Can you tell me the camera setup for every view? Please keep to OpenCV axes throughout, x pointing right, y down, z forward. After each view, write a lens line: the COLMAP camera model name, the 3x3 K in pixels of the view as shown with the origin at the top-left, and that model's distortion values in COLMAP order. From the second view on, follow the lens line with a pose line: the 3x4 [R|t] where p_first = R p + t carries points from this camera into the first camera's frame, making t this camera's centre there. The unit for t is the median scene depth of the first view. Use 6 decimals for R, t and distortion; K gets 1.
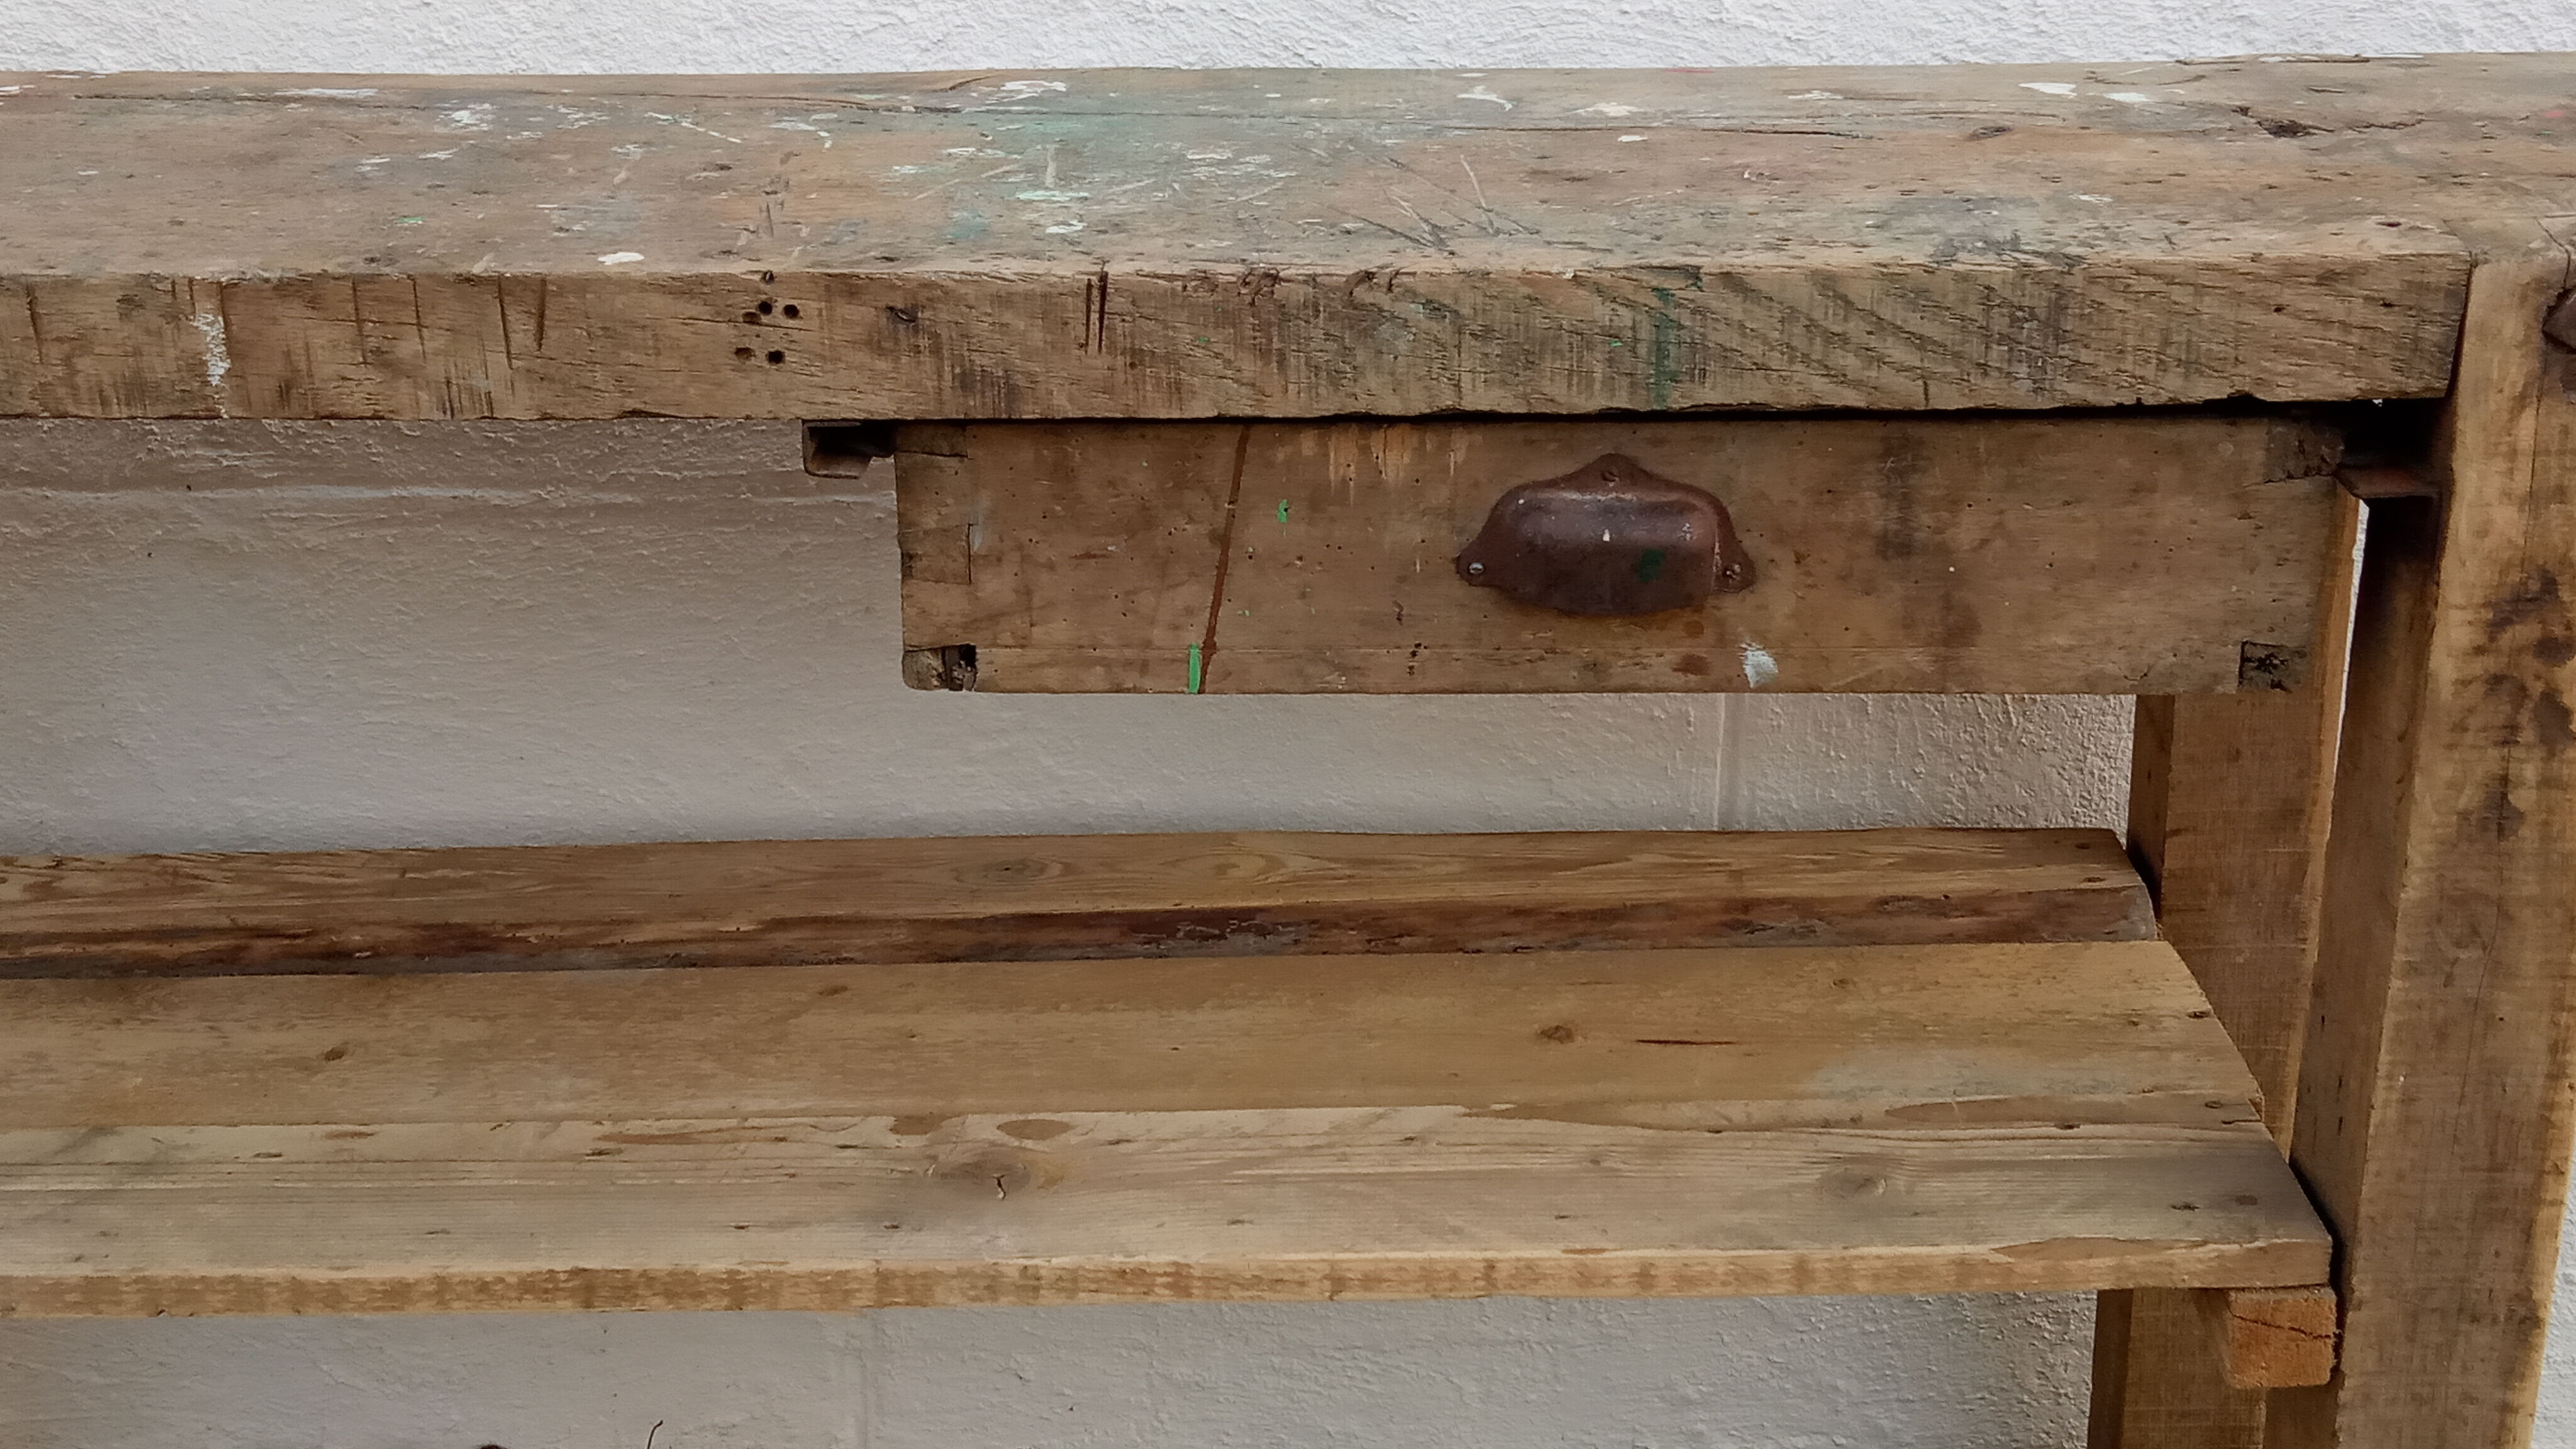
lens RADIAL K [[3045.6, 0, 1296.5], [0, 3045.6, 692.2], [0, 0, 1]] dist [0.036695, 0.000000]
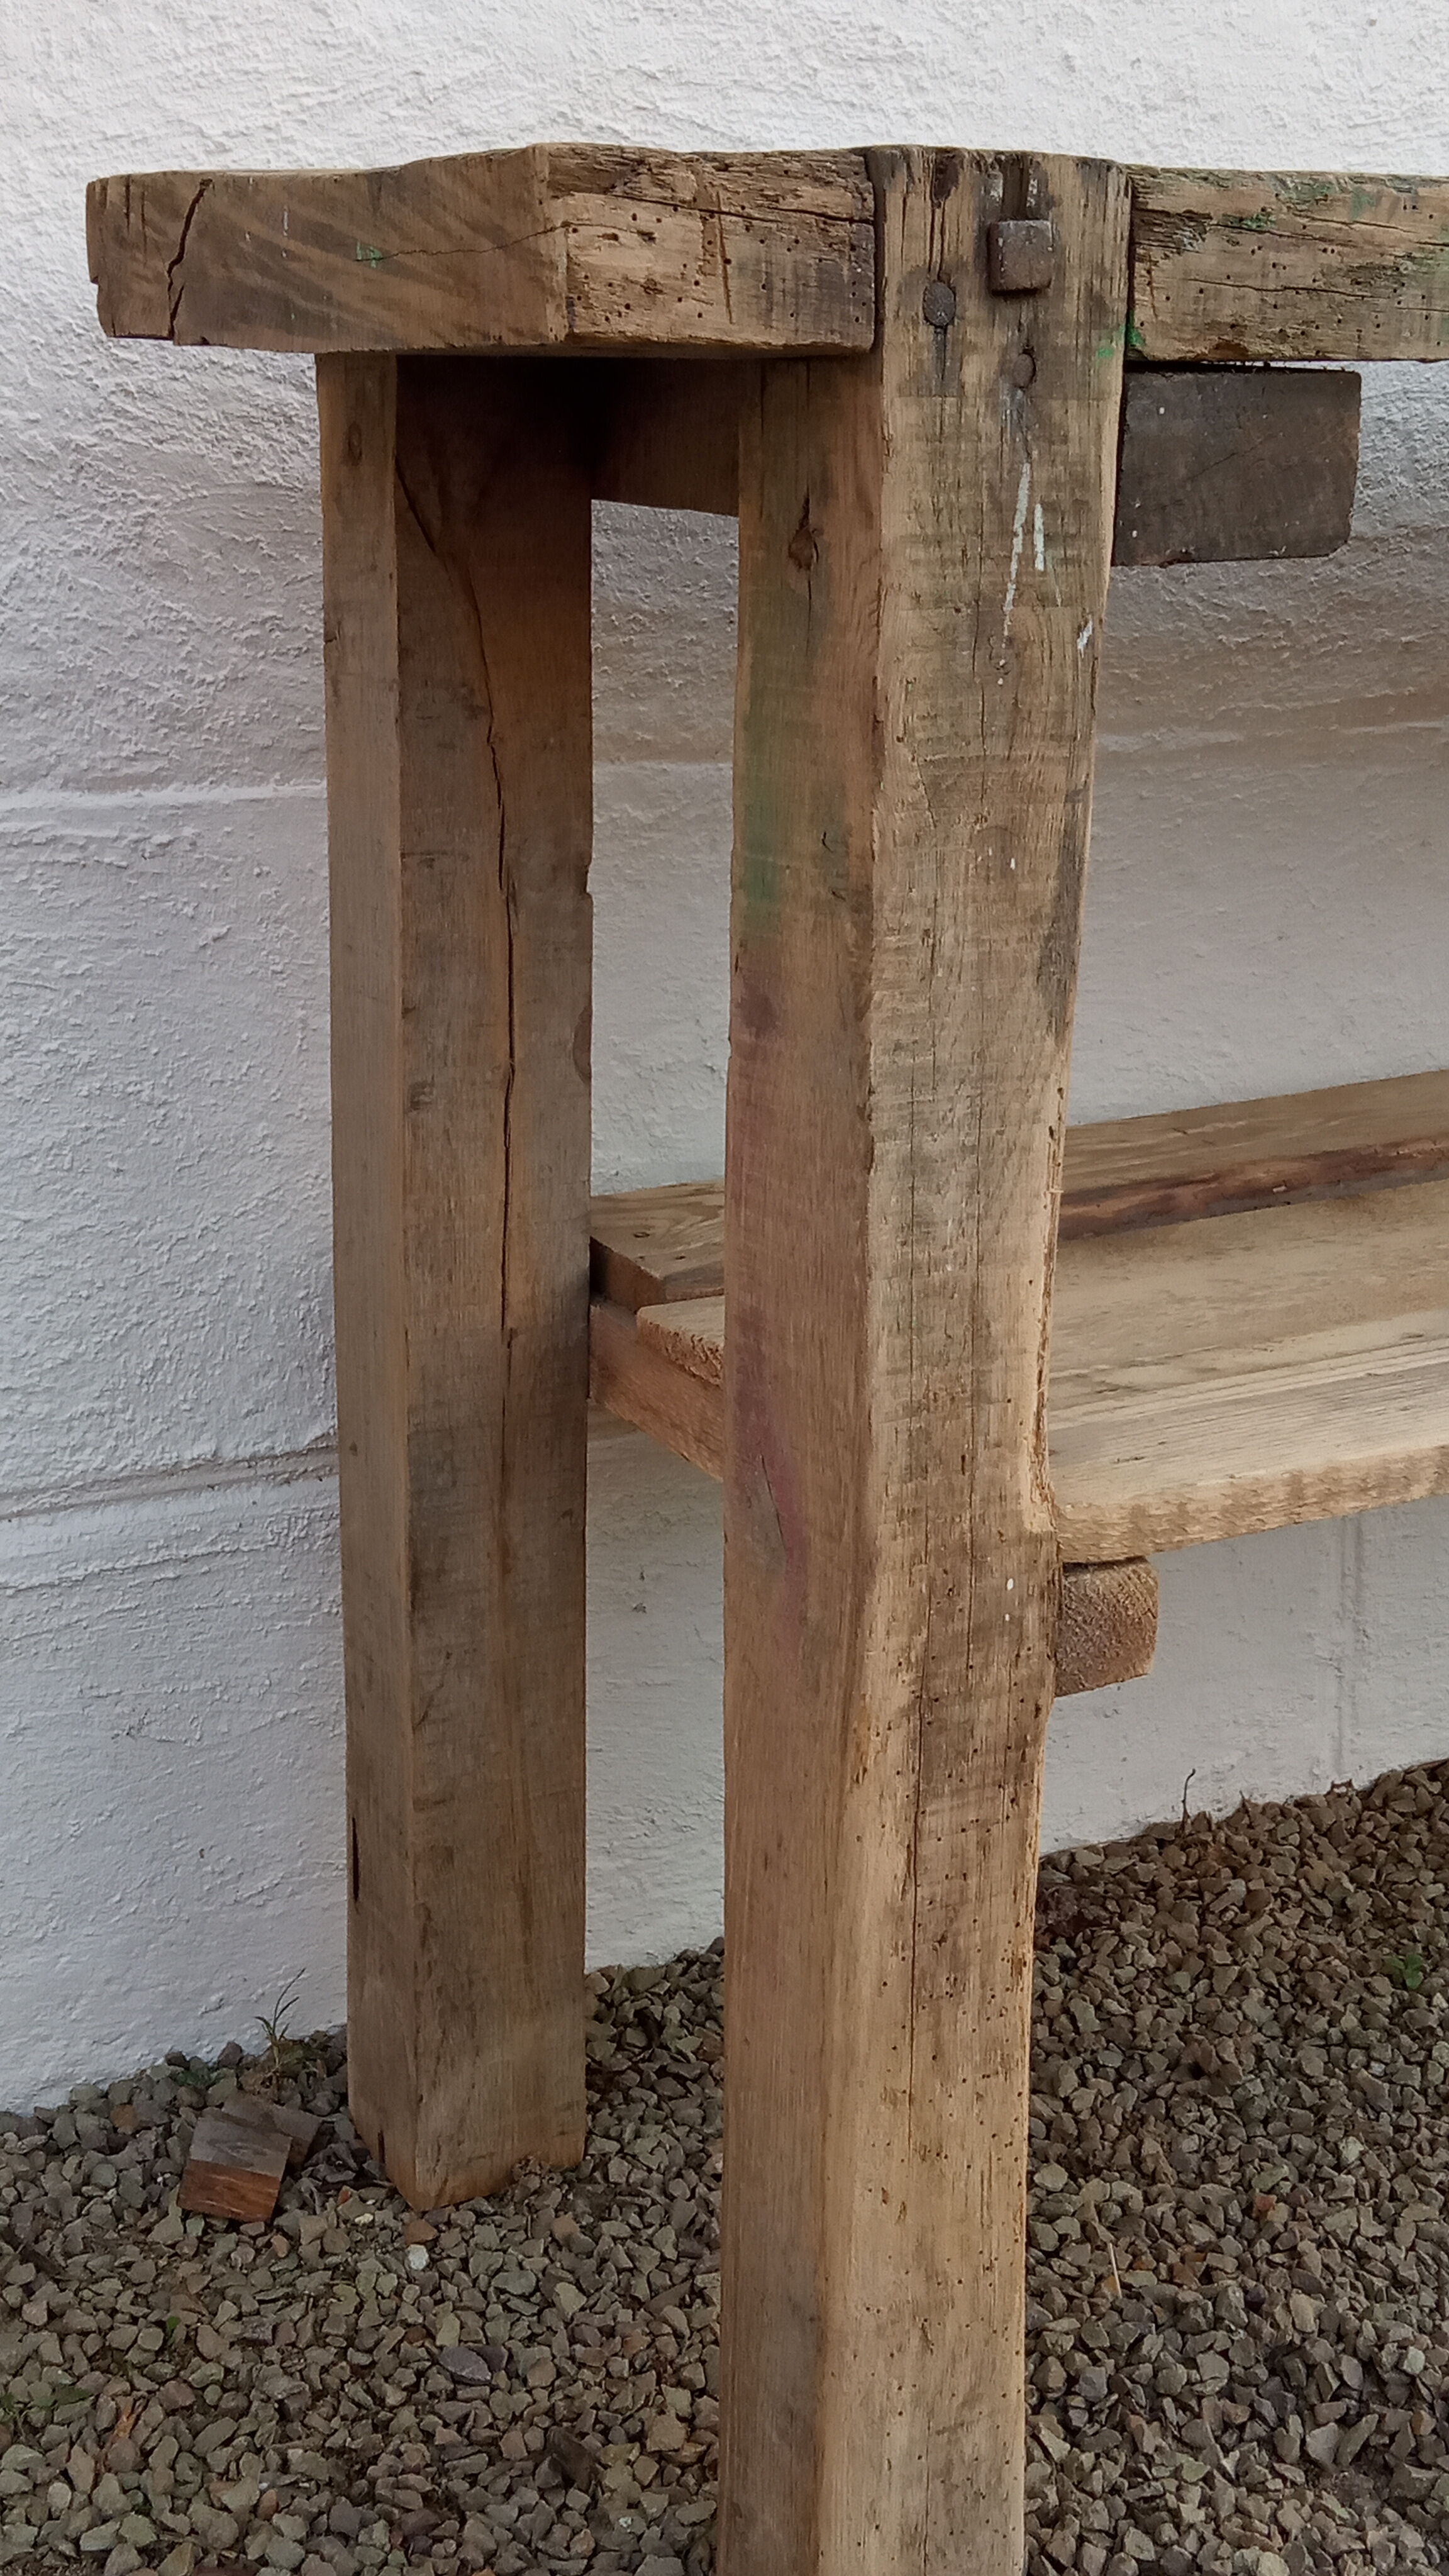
lens RADIAL K [[3045.6, 0, 728.3], [0, 3045.6, 1275.2], [0, 0, 1]] dist [0.036695, 0.000000]
pose [[0.876847, -0.122457, 0.464912, -1.092363], [0.153137, 0.987790, -0.028641, 0.139581], [-0.455728, 0.096309, 0.884893, 0.337160]]
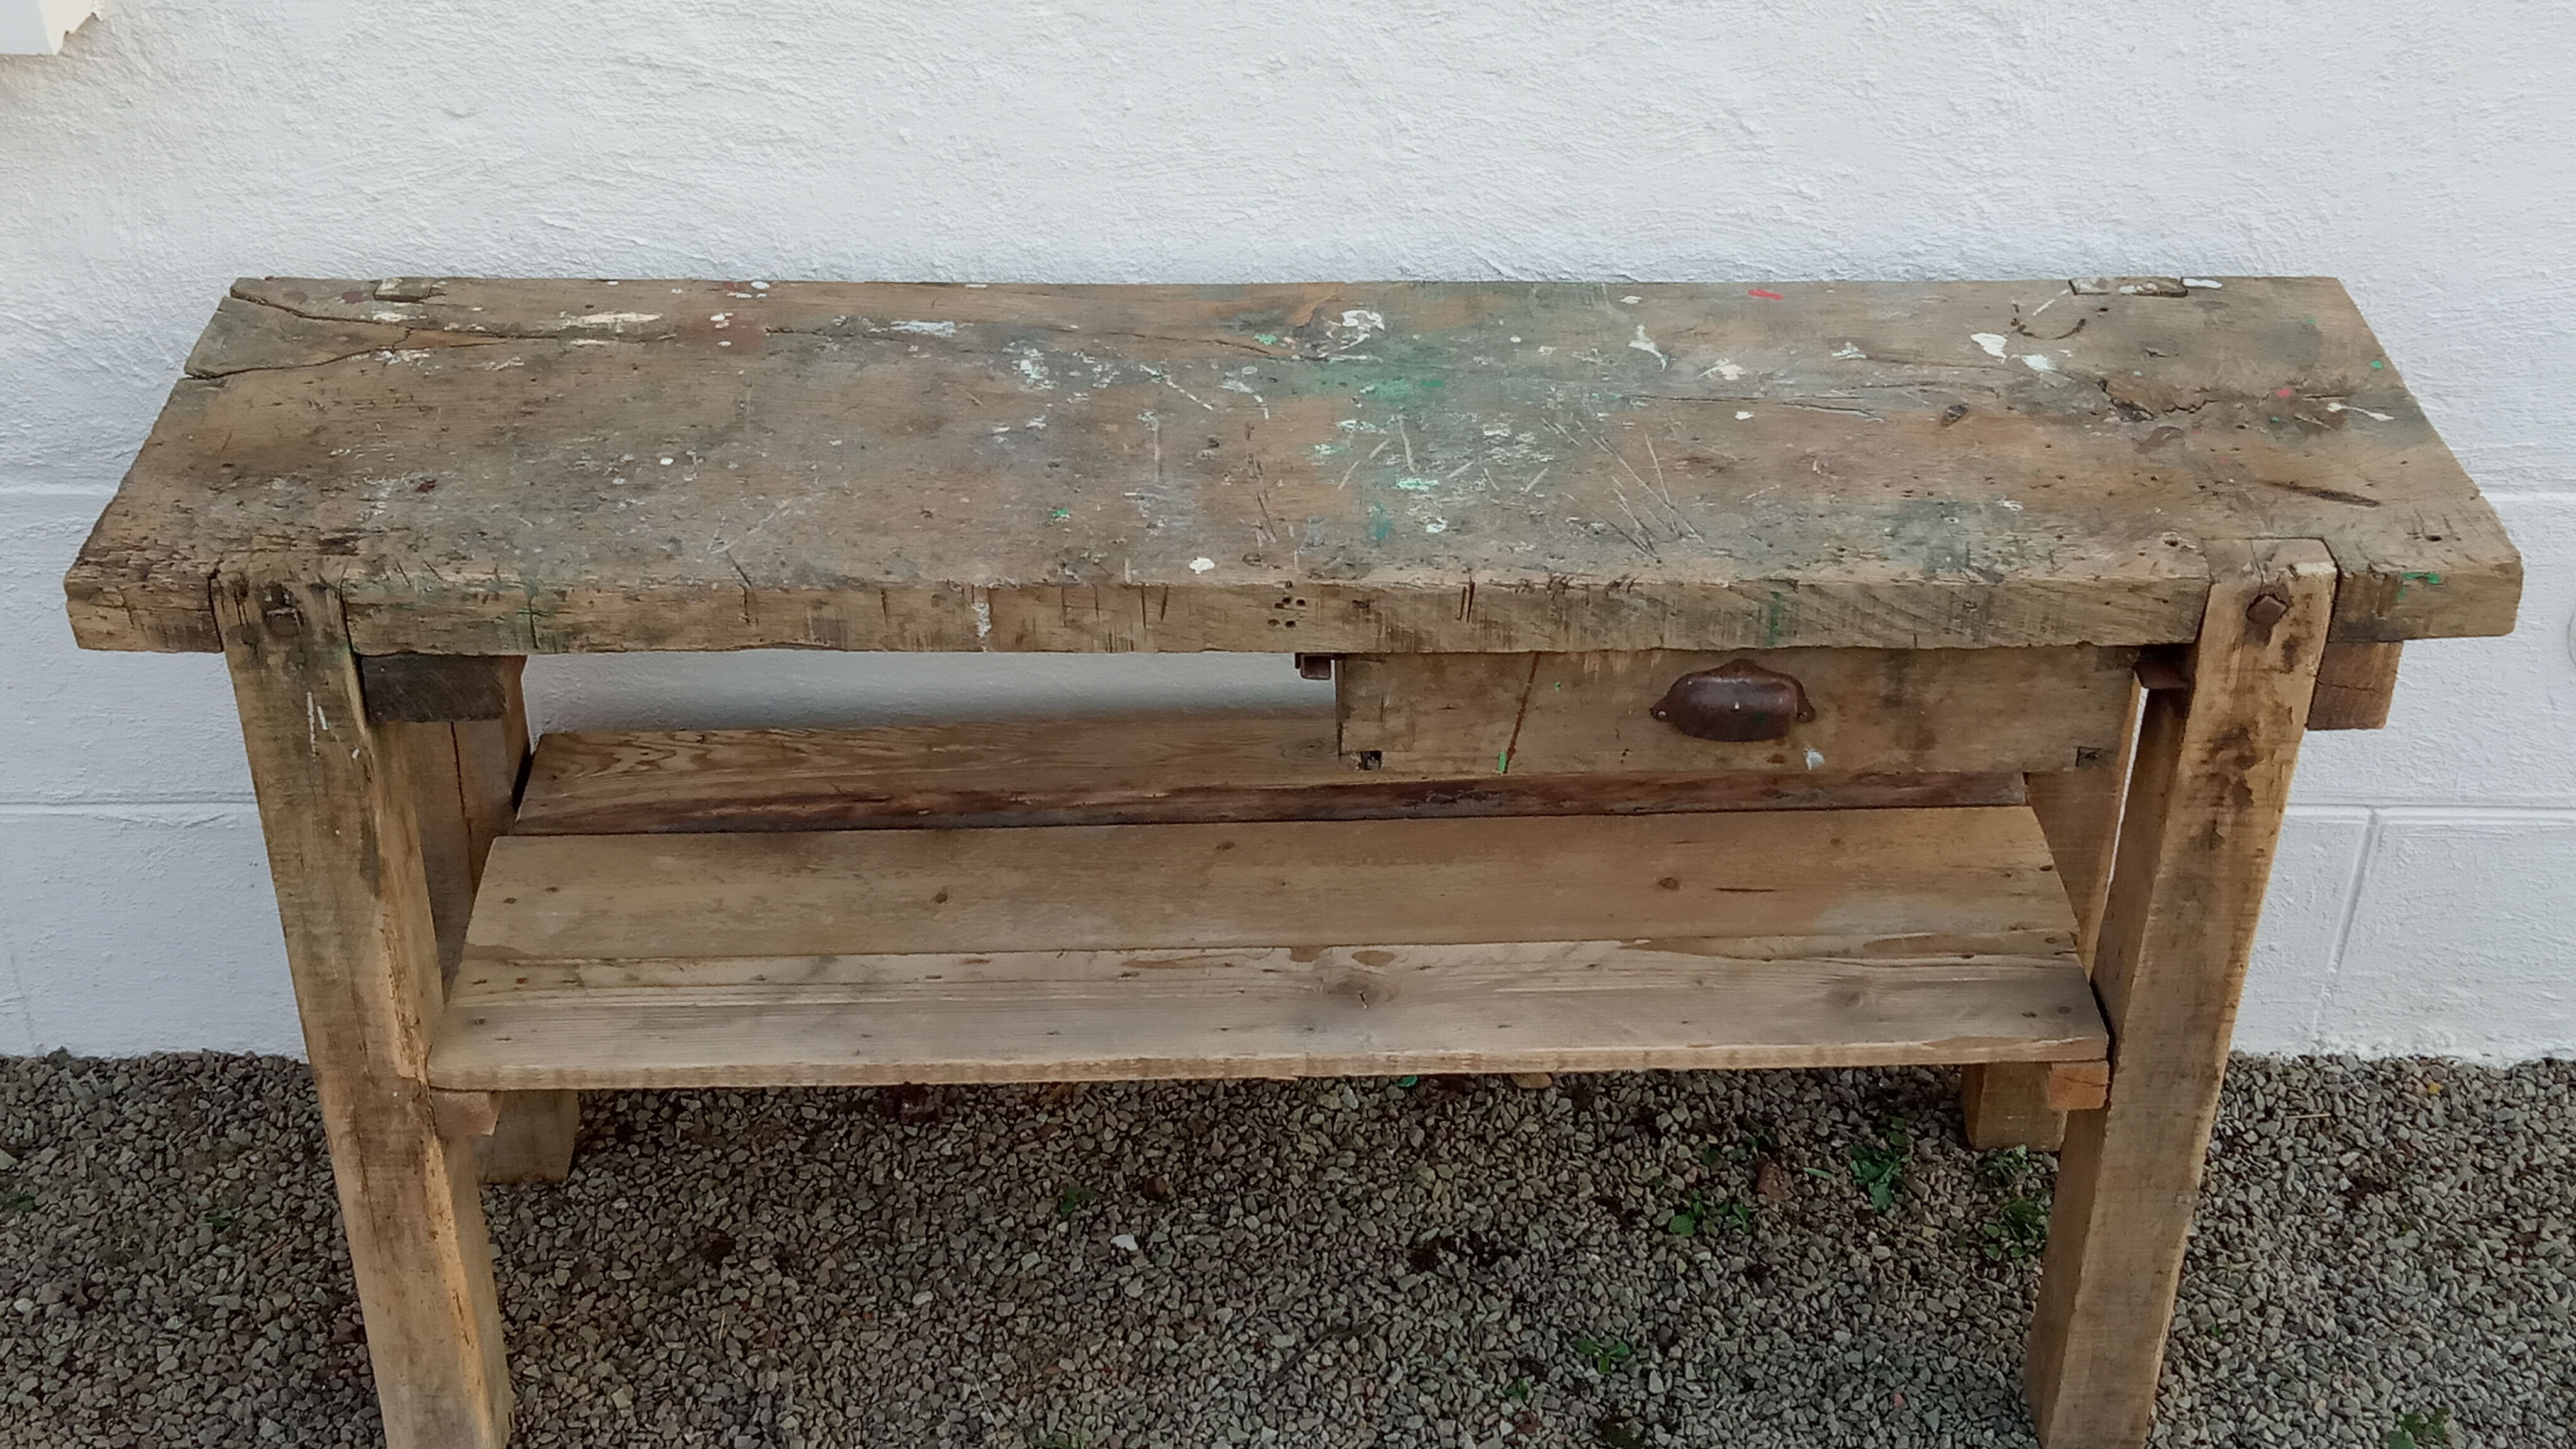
lens RADIAL K [[3045.6, 0, 1292.3], [0, 3045.6, 692.7], [0, 0, 1]] dist [0.036695, 0.000000]
pose [[0.999329, -0.006984, 0.035960, -0.208984], [-0.001784, 0.971218, 0.238187, -0.447934], [-0.036588, -0.238091, 0.970553, -0.690604]]
